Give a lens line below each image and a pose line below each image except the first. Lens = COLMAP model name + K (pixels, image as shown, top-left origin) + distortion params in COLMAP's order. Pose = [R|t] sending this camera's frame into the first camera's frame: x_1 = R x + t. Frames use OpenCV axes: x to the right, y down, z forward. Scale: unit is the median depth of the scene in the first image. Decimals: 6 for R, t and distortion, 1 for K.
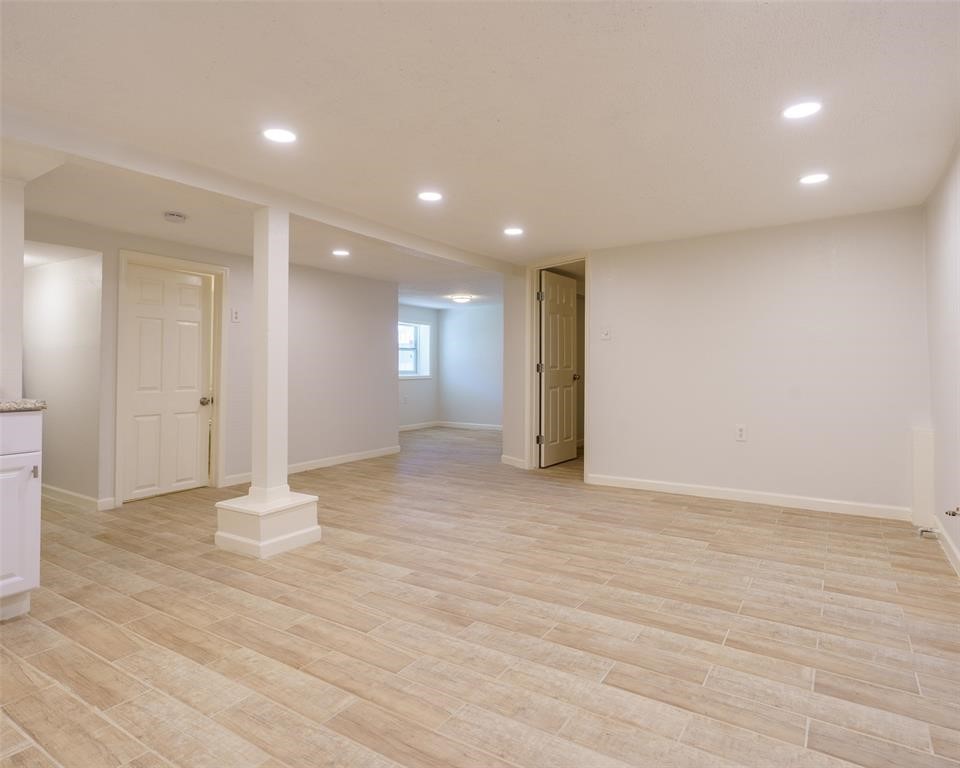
lens RADIAL K [[553.5, 0, 501.2], [0, 553.5, 348.4], [0, 0, 1]] dist [-0.003192, -0.001163]
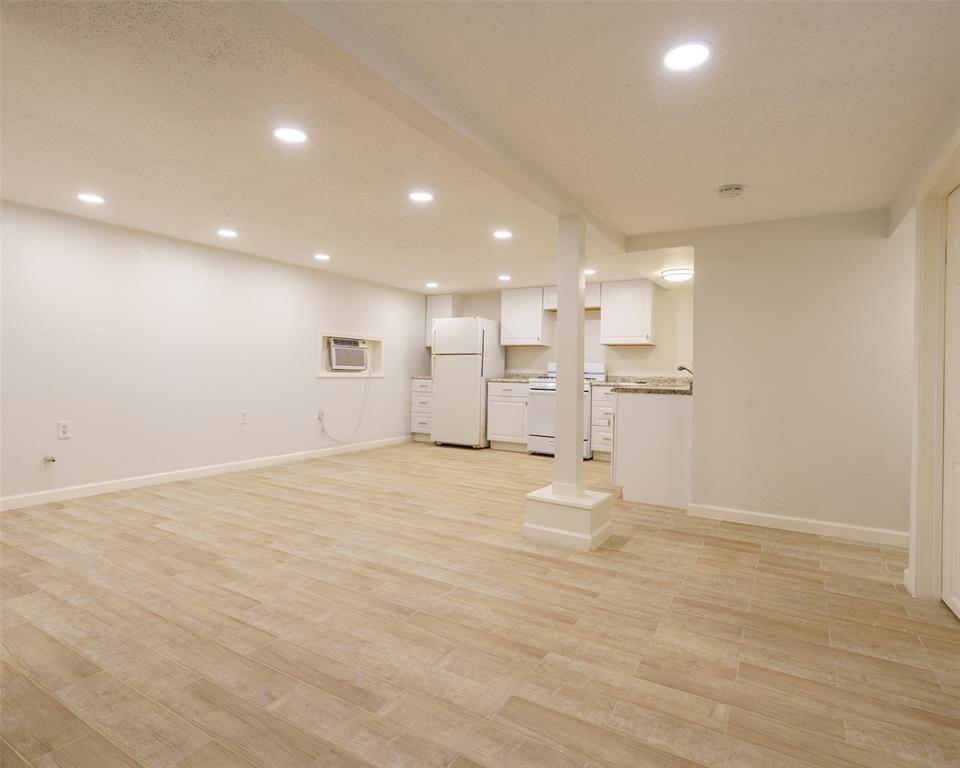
lens RADIAL K [[534.3, 0, 476.2], [0, 534.3, 369.9], [0, 0, 1]] dist [-0.005163, -0.000467]
pose [[-0.999579, -0.018557, -0.022287, -0.287090], [-0.017779, 0.999243, -0.034608, 0.099086], [0.022912, -0.034197, -0.999152, 2.678958]]
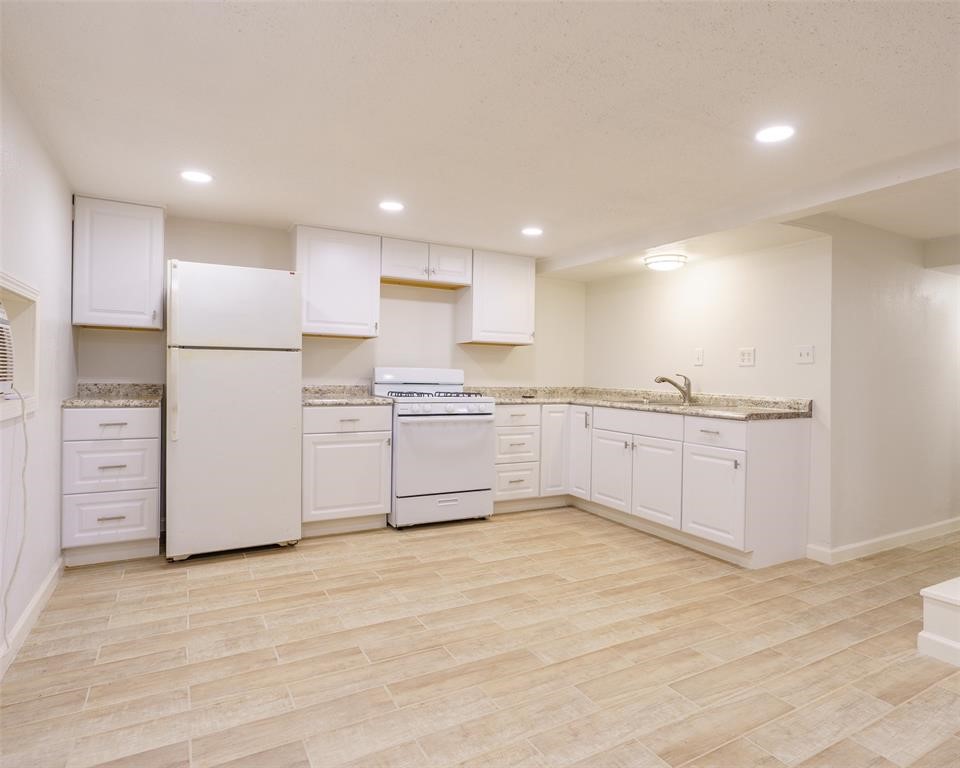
lens RADIAL K [[553.5, 0, 501.2], [0, 553.5, 348.4], [0, 0, 1]] dist [-0.003192, -0.001163]
pose [[-0.467820, -0.047351, -0.882555, 0.624659], [0.012717, 0.998100, -0.060291, 0.007206], [0.883733, -0.039429, -0.466328, 1.045295]]
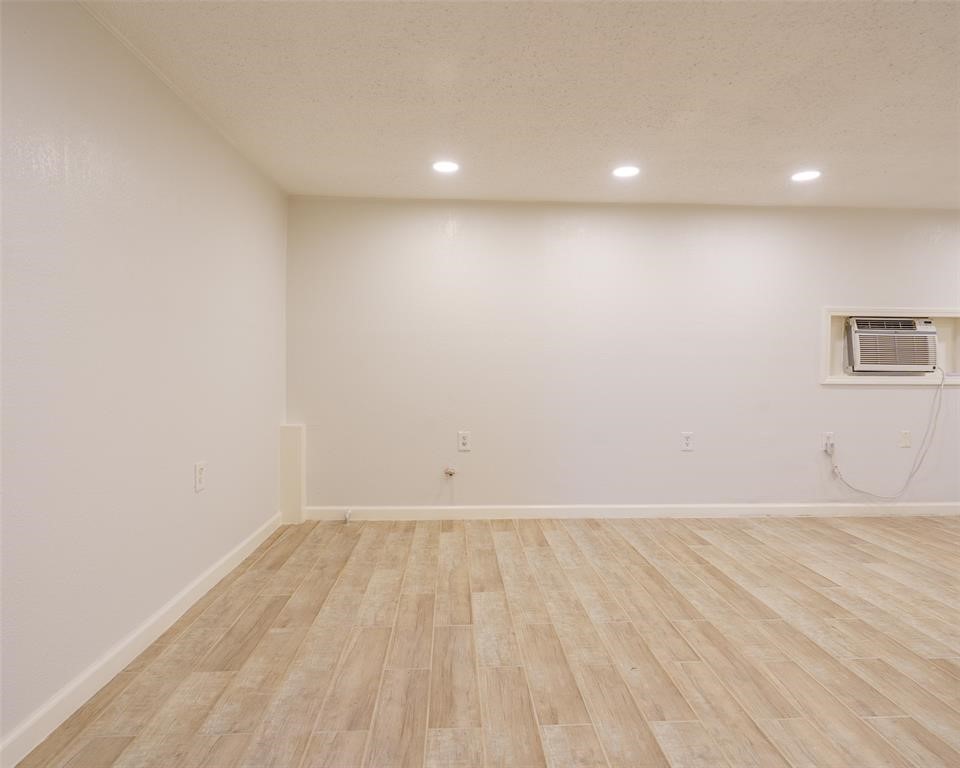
lens RADIAL K [[534.3, 0, 476.2], [0, 534.3, 369.9], [0, 0, 1]] dist [-0.005163, -0.000467]
pose [[-0.563718, -0.003927, 0.825958, -0.299306], [-0.031390, 0.999368, -0.016673, 0.076181], [-0.825370, -0.035325, -0.563485, 1.855974]]
